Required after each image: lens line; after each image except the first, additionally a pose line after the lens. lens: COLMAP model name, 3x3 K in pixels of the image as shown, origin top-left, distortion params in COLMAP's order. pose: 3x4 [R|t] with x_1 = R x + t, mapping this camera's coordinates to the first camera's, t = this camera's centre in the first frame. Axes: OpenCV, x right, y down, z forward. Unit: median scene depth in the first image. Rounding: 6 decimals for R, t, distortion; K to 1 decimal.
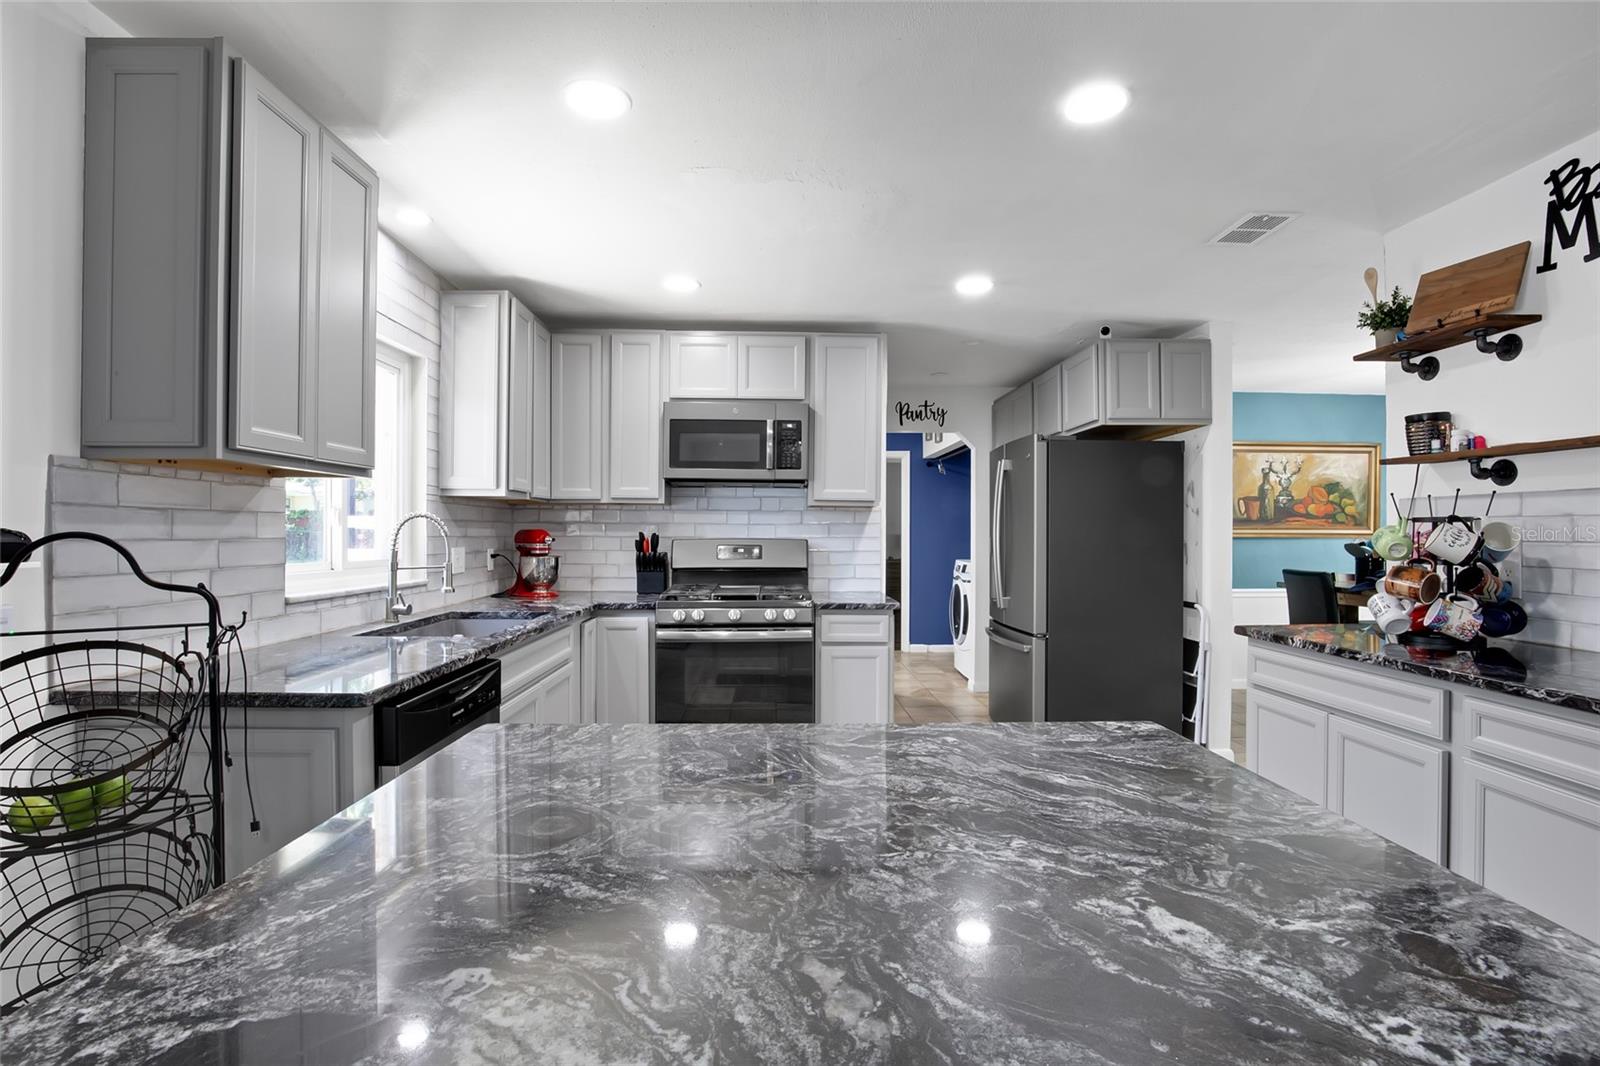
lens RADIAL K [[732.7, 0, 797.9], [0, 732.7, 533.5], [0, 0, 1]] dist [-0.038874, 0.008289]
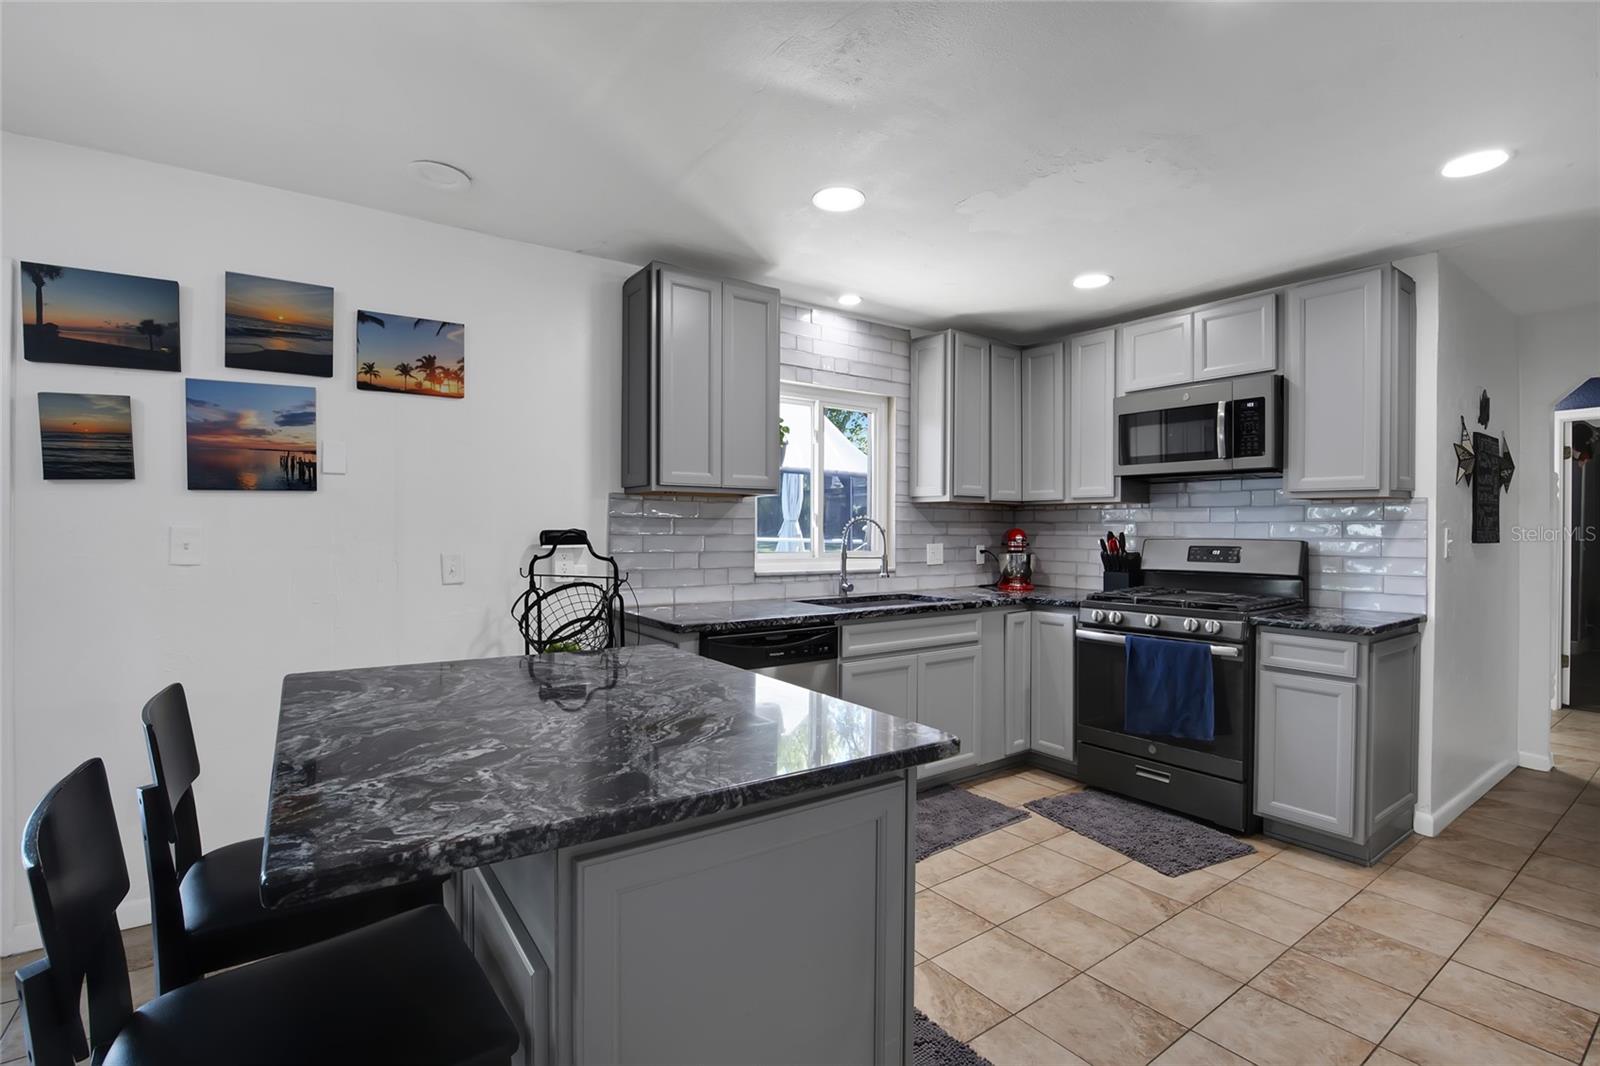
lens RADIAL K [[732.7, 0, 797.9], [0, 732.7, 533.5], [0, 0, 1]] dist [-0.038874, 0.008289]
pose [[0.551406, 0.002911, -0.834232, 0.437067], [-0.002285, 0.999995, 0.001979, -0.000024], [0.834234, 0.000815, 0.551410, 0.122005]]
